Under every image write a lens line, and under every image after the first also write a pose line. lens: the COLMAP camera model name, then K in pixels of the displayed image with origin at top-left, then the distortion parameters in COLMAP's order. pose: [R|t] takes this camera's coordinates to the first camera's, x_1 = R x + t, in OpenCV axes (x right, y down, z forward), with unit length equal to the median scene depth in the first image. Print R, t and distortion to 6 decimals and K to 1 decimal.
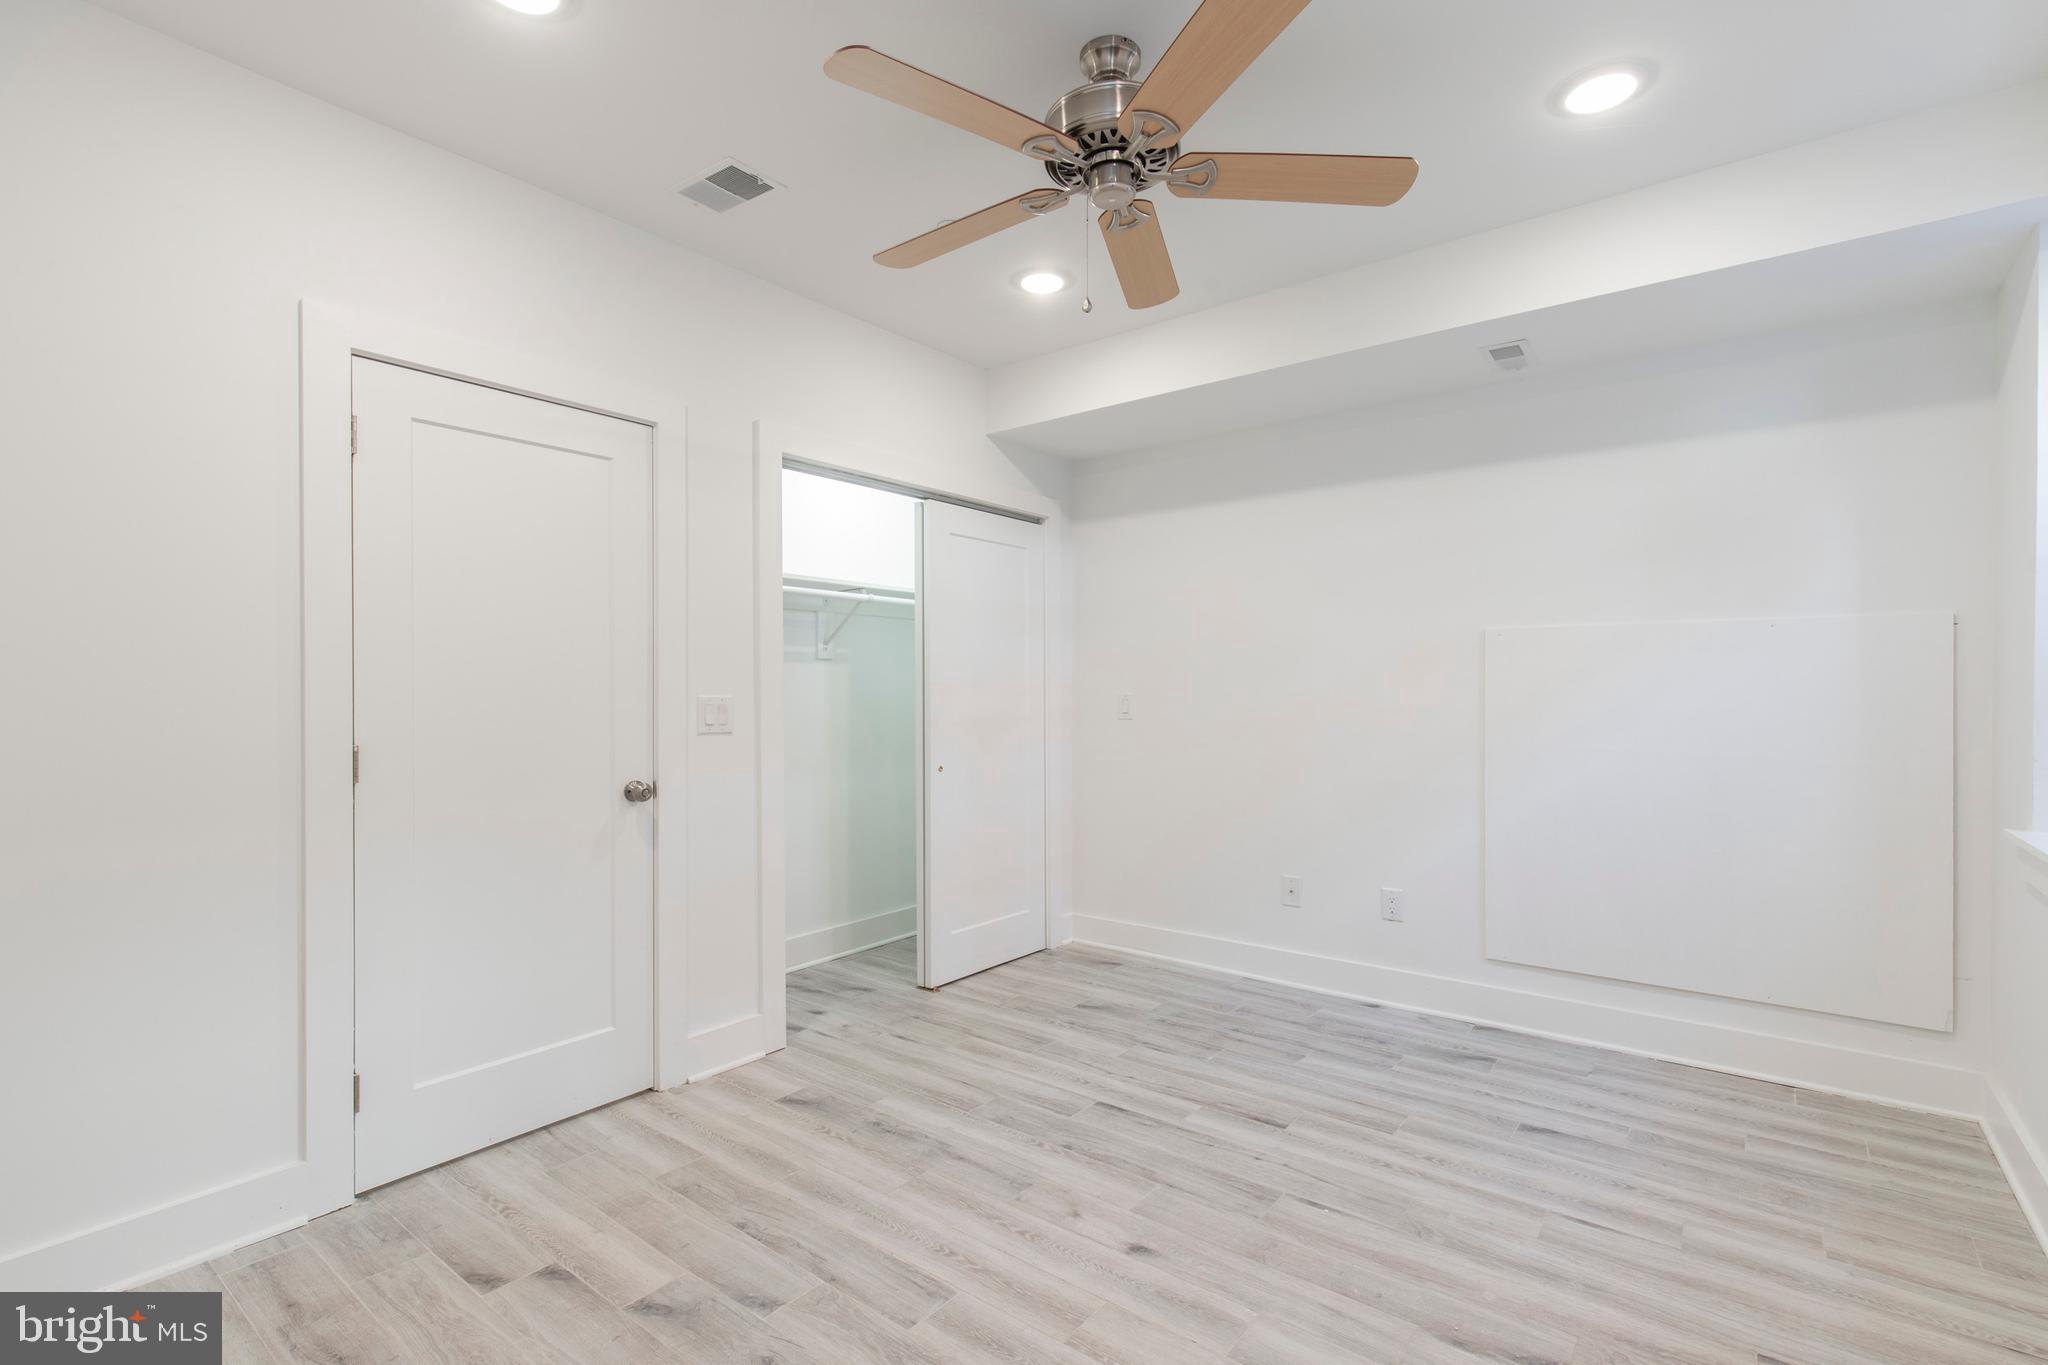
lens RADIAL K [[926.5, 0, 1023.0], [0, 926.5, 674.4], [0, 0, 1]] dist [0.004826, -0.001400]
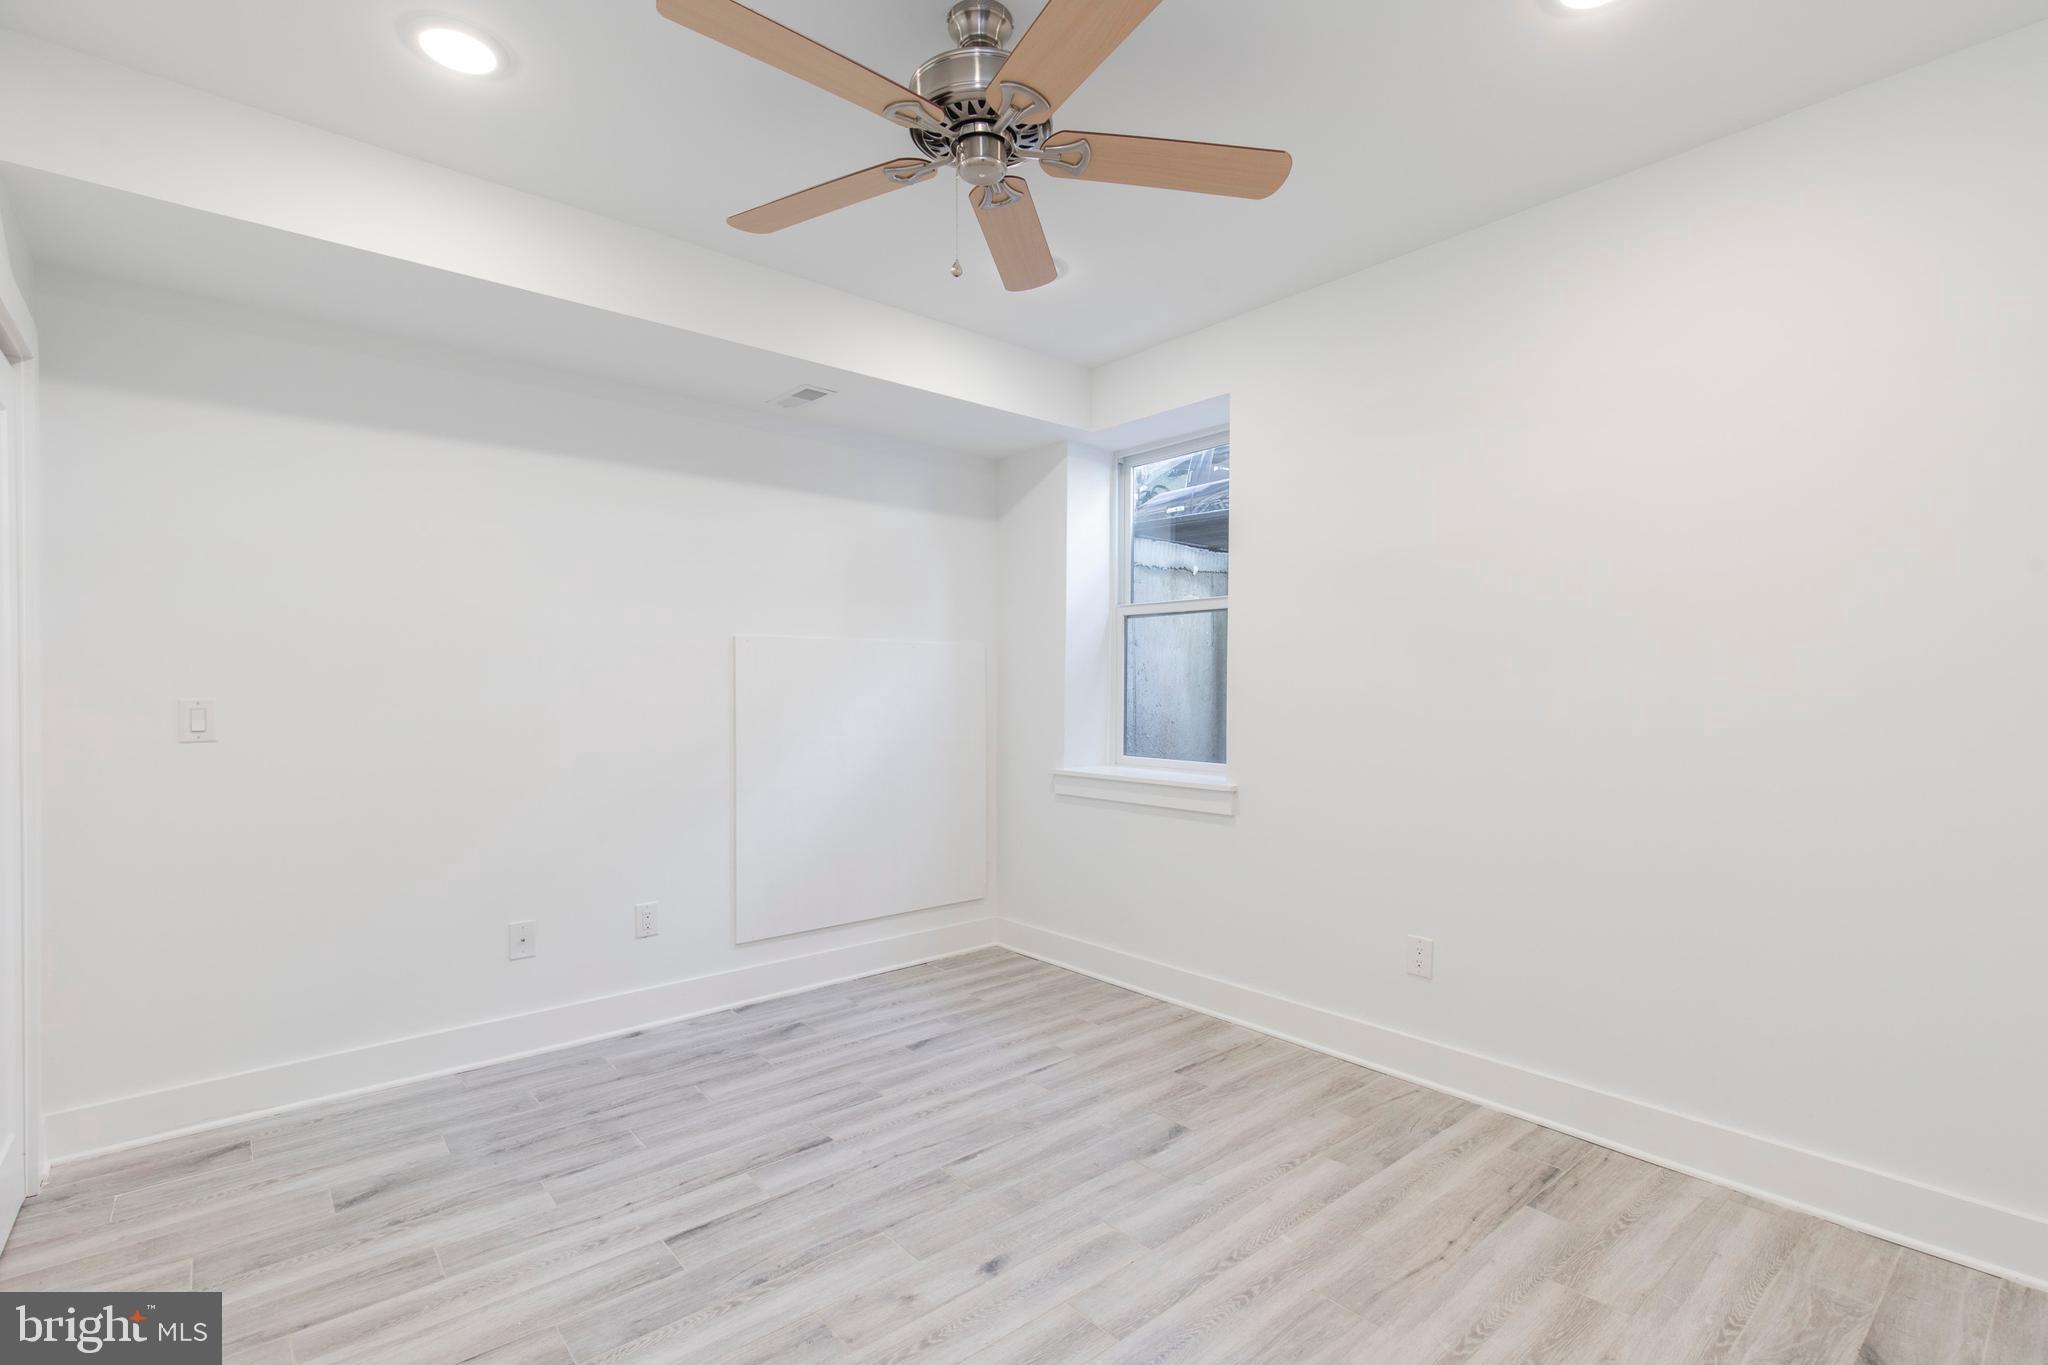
lens RADIAL K [[926.5, 0, 1060.6], [0, 926.5, 681.6], [0, 0, 1]] dist [0.004826, -0.001400]
pose [[0.198623, 0.007040, 0.980051, -0.604628], [-0.013578, 0.999898, -0.004431, 0.004523], [-0.979982, -0.012427, 0.198698, 0.544419]]
